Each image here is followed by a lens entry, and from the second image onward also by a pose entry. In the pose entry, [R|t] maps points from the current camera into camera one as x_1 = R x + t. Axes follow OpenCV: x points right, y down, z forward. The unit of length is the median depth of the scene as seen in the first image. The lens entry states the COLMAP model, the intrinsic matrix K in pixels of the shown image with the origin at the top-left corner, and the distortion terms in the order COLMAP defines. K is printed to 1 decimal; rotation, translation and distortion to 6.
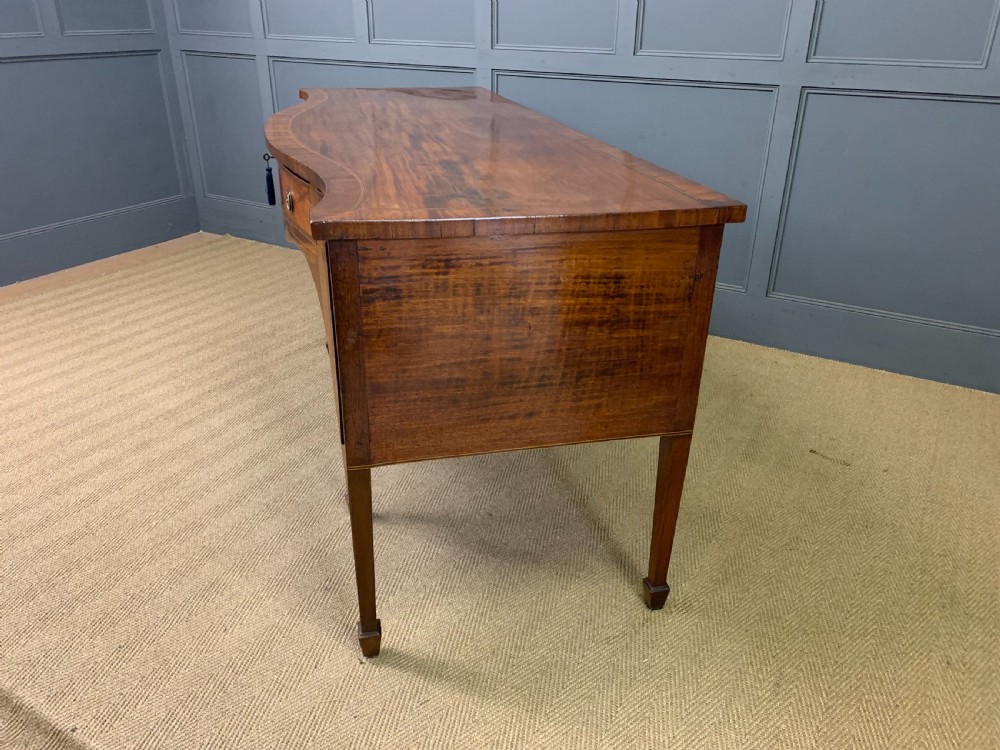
lens RADIAL K [[765.9, 0, 495.2], [0, 765.9, 368.4], [0, 0, 1]] dist [0.039056, -0.042183]
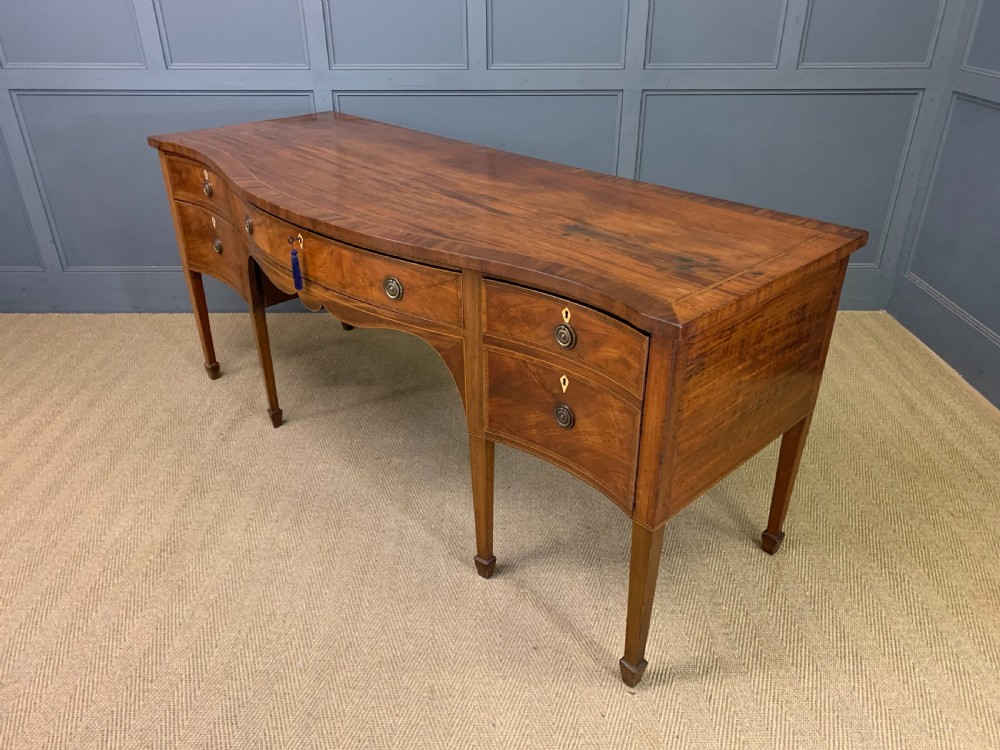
lens RADIAL K [[753.4, 0, 495.1], [0, 753.4, 371.9], [0, 0, 1]] dist [0.074556, -0.073821]
pose [[0.862518, -0.255067, 0.437040, -0.390450], [0.229269, 0.966916, 0.111842, -0.126994], [-0.451108, 0.003734, 0.892462, 0.071137]]
